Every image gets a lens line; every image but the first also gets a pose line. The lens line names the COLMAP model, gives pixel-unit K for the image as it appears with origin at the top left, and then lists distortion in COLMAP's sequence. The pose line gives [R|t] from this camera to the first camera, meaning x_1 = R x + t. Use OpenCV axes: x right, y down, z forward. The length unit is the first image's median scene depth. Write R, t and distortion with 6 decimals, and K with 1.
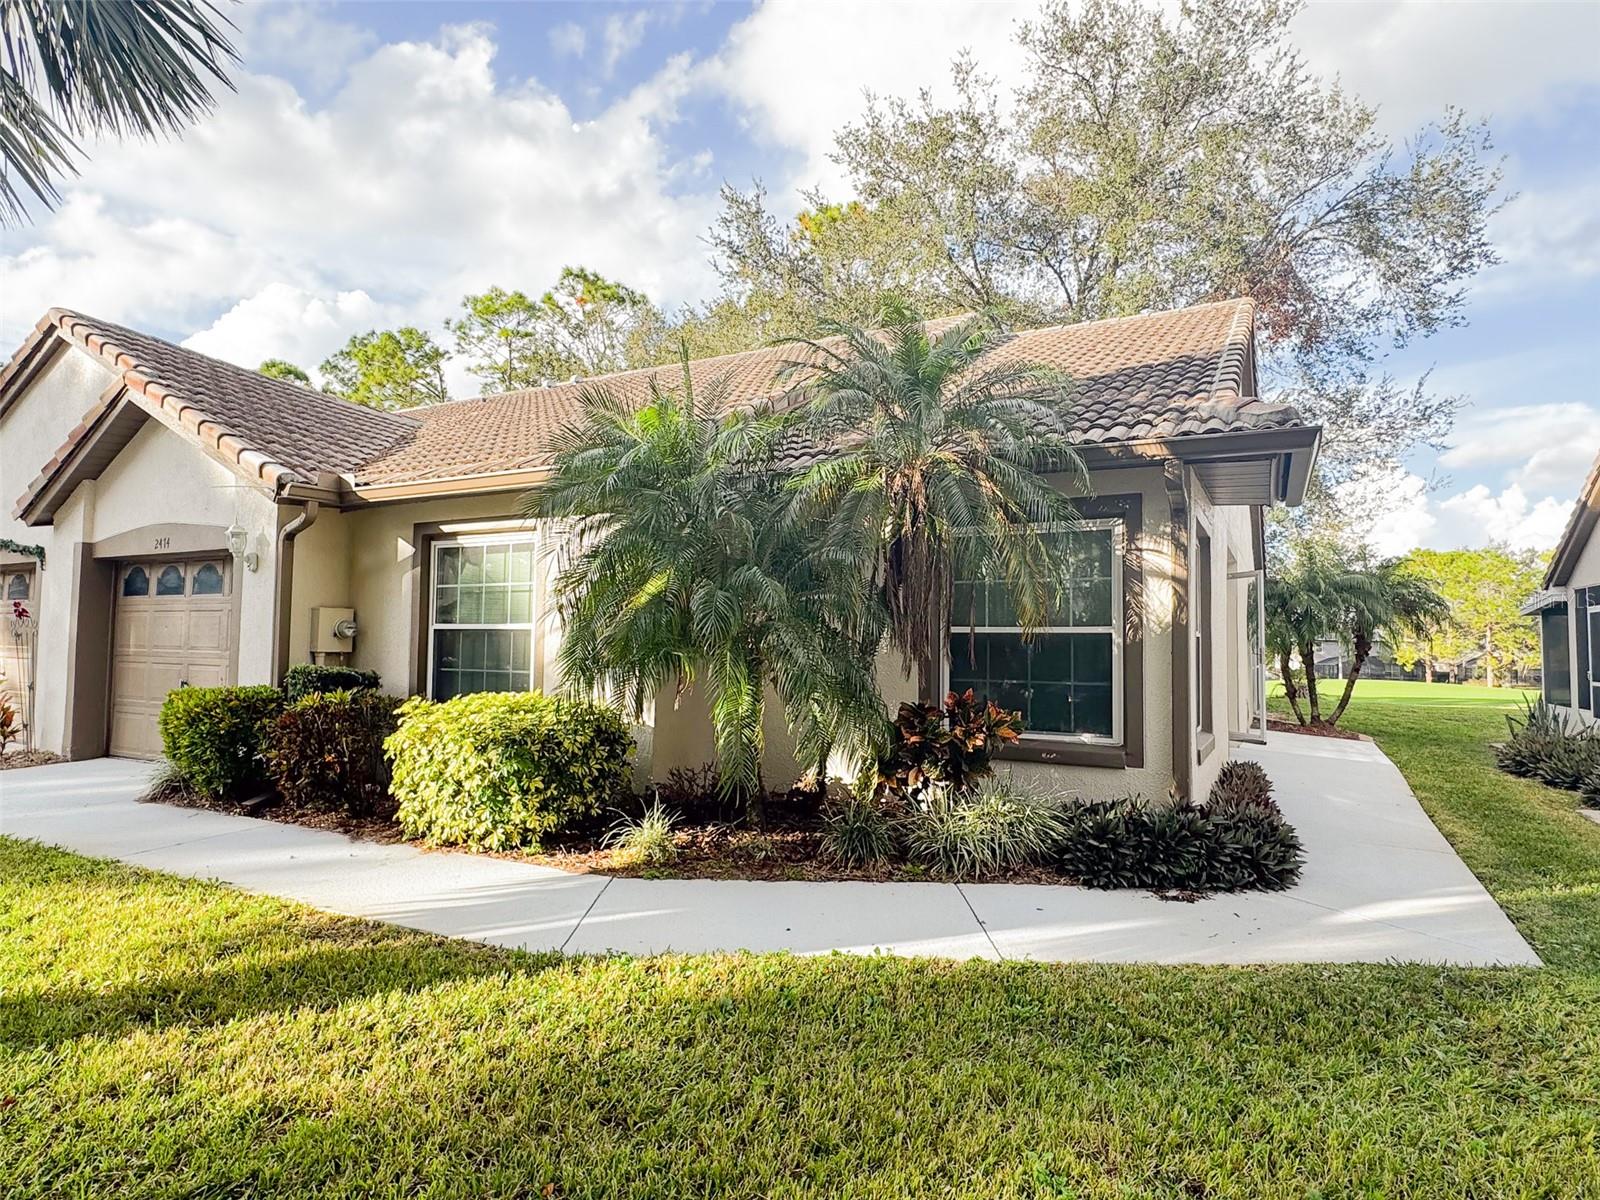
lens RADIAL K [[886.3, 0, 800.3], [0, 886.3, 597.9], [0, 0, 1]] dist [0.000549, 0.000088]
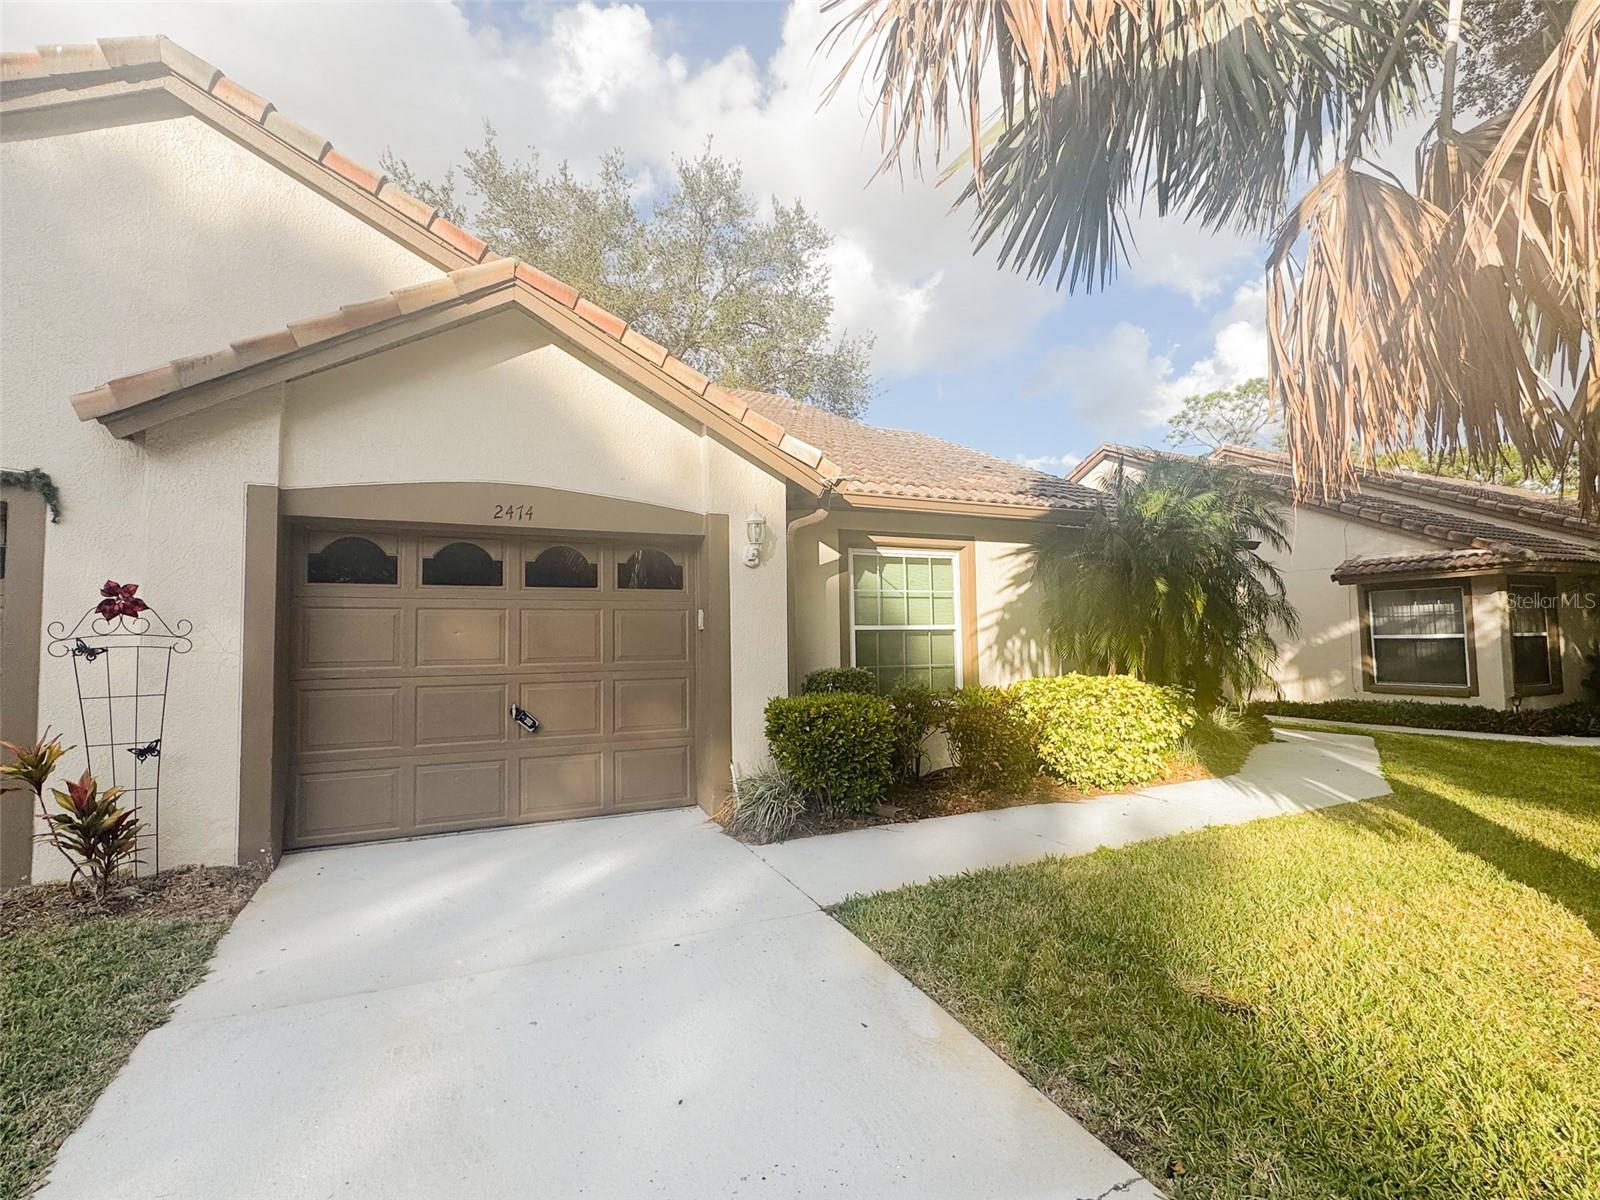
lens RADIAL K [[745.4, 0, 799.4], [0, 745.4, 596.7], [0, 0, 1]] dist [-0.000242, 0.000000]
pose [[0.588880, 0.027653, 0.807747, -1.167647], [-0.019235, 0.999611, -0.020198, 0.013745], [-0.807991, -0.003642, 0.589183, 0.520155]]
